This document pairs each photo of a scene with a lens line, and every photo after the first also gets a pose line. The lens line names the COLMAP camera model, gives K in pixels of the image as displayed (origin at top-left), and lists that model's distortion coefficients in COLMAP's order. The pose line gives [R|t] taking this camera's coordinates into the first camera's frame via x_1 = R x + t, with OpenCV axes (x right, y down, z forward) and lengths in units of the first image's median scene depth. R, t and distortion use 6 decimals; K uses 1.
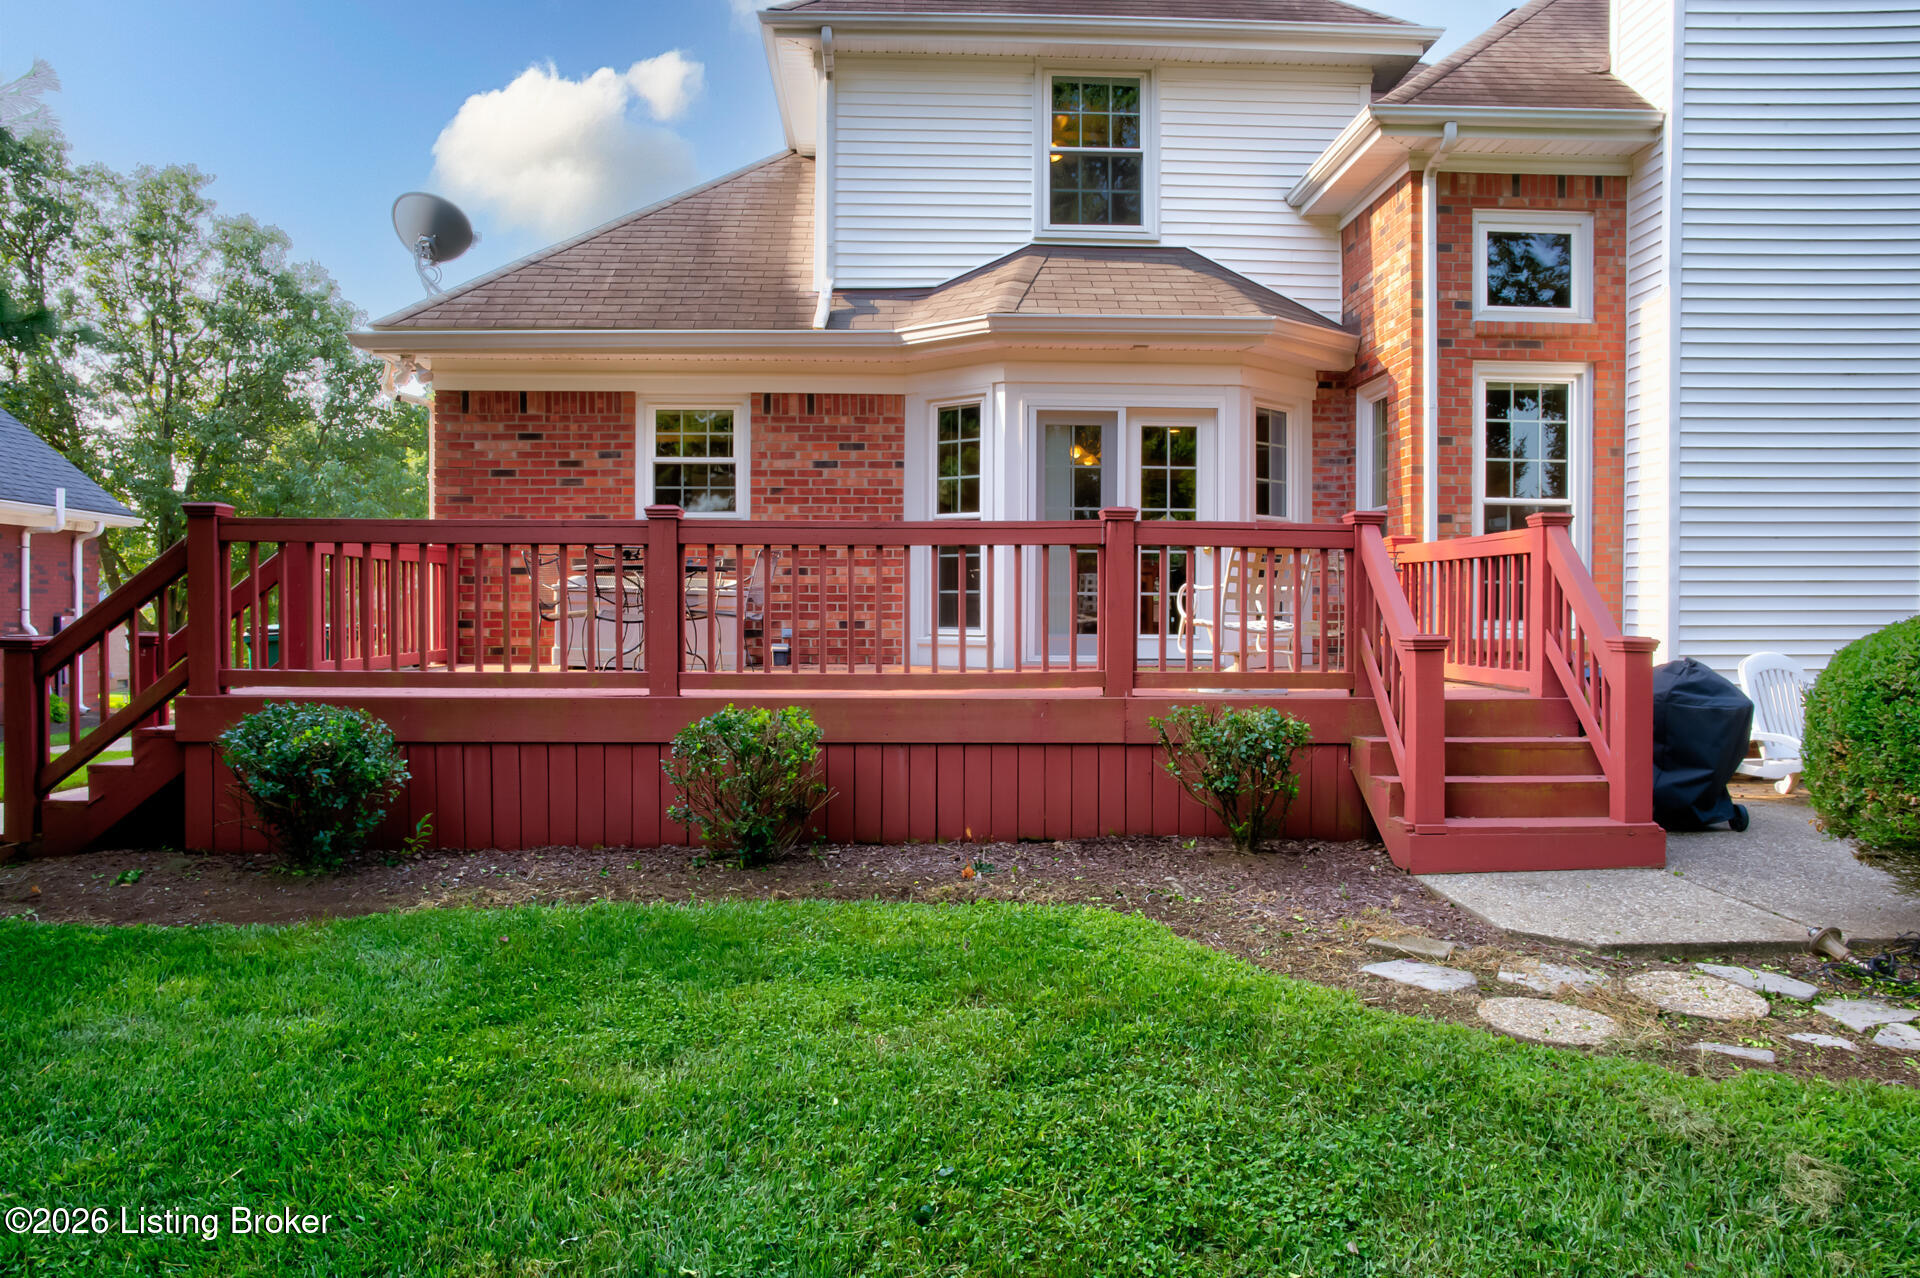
lens RADIAL K [[1333.6, 0, 960.0], [0, 1333.6, 639.0], [0, 0, 1]] dist [-0.095458, 0.105108]
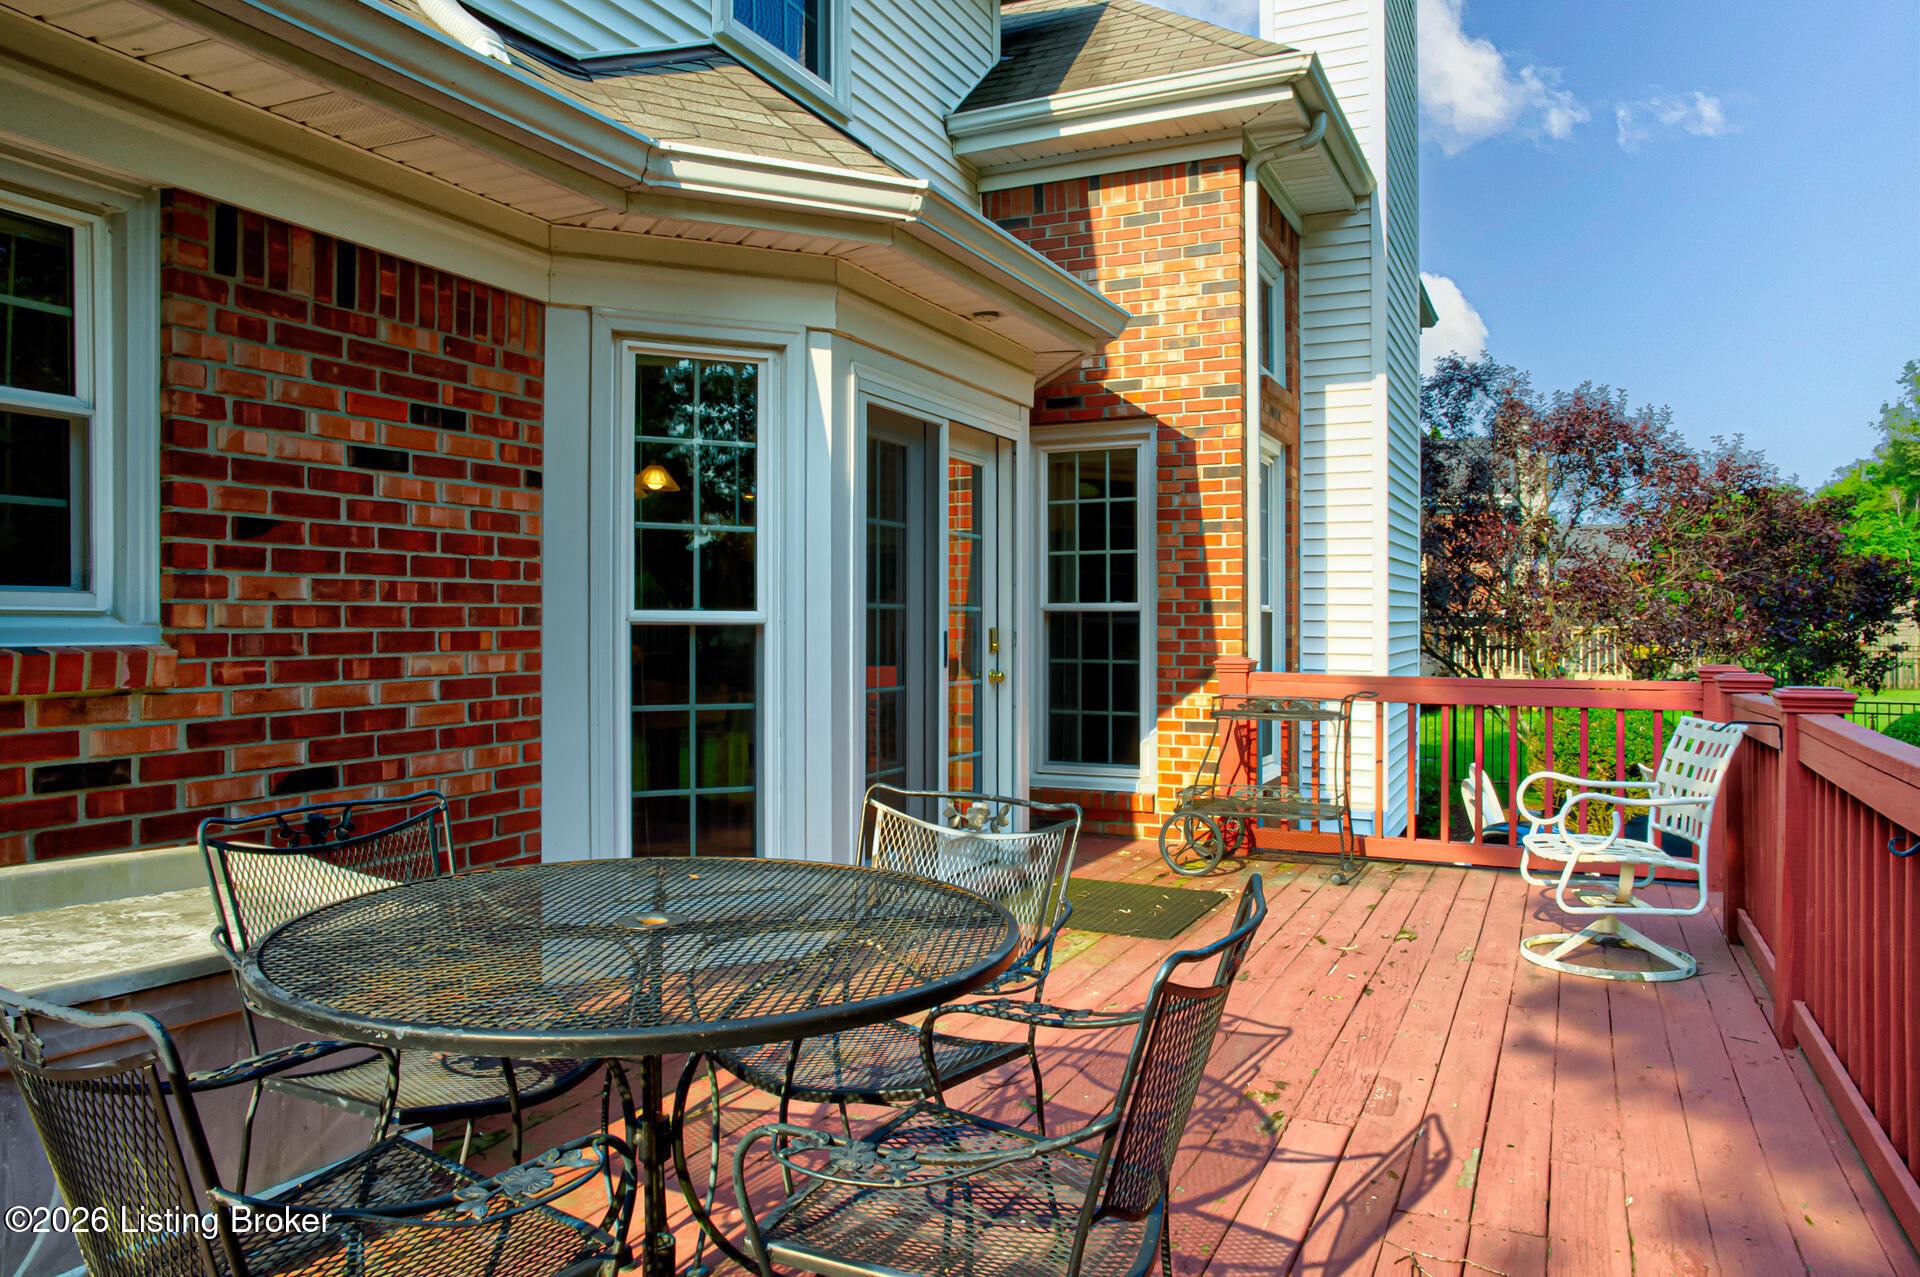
lens RADIAL K [[1333.6, 0, 960.0], [0, 1333.6, 638.5], [0, 0, 1]] dist [-0.095458, 0.105108]
pose [[0.478400, -0.008174, 0.878104, -0.328756], [0.009596, 0.999946, 0.004080, -0.085254], [-0.878089, 0.006474, 0.478453, 0.709256]]
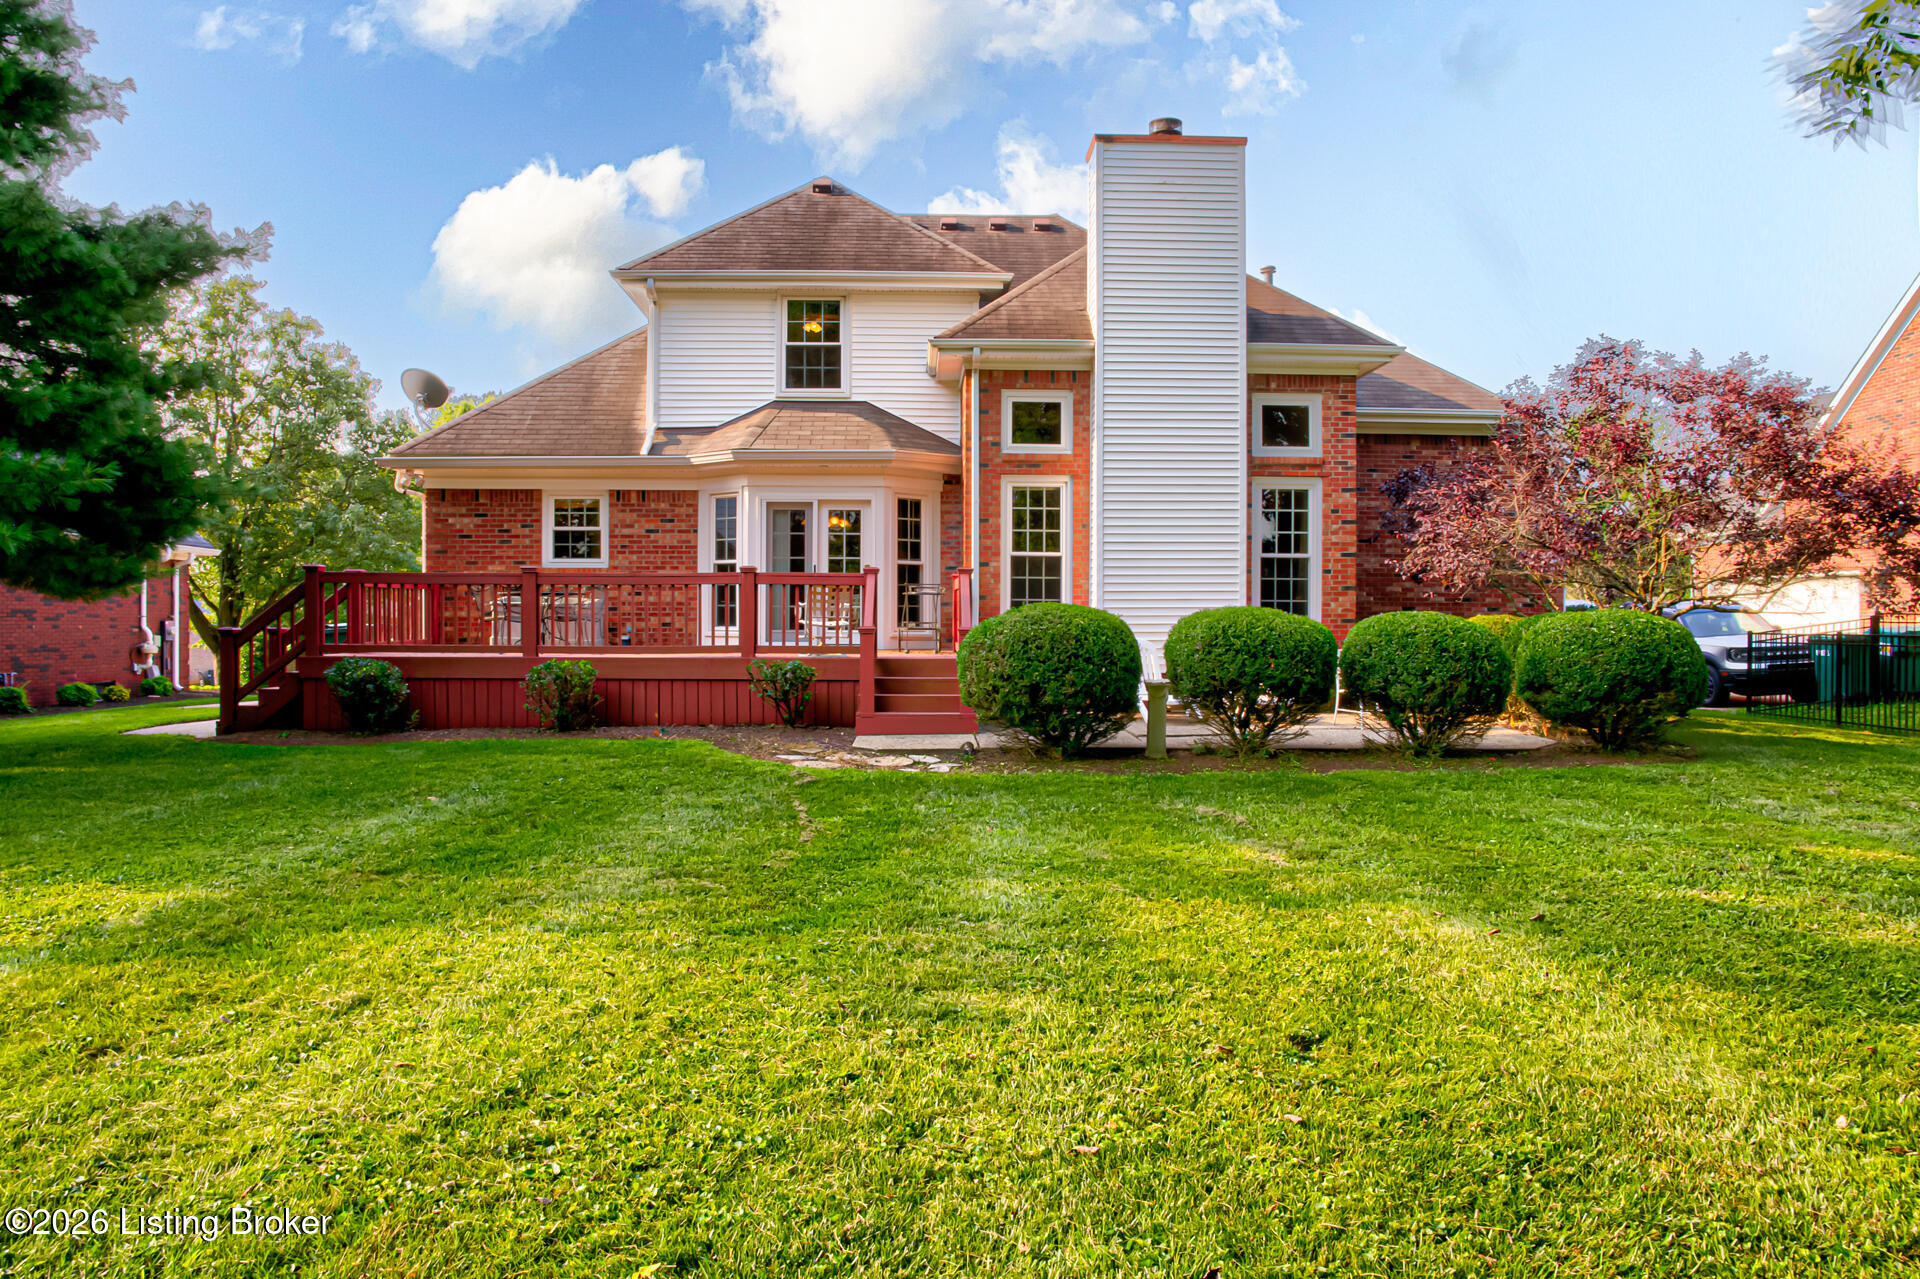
lens RADIAL K [[1333.6, 0, 960.0], [0, 1333.6, 639.5], [0, 0, 1]] dist [-0.095458, 0.105108]
pose [[0.999986, 0.000096, -0.005319, 0.306064], [-0.000123, 0.999987, -0.005127, 0.017131], [0.005319, 0.005127, 0.999973, -0.710082]]
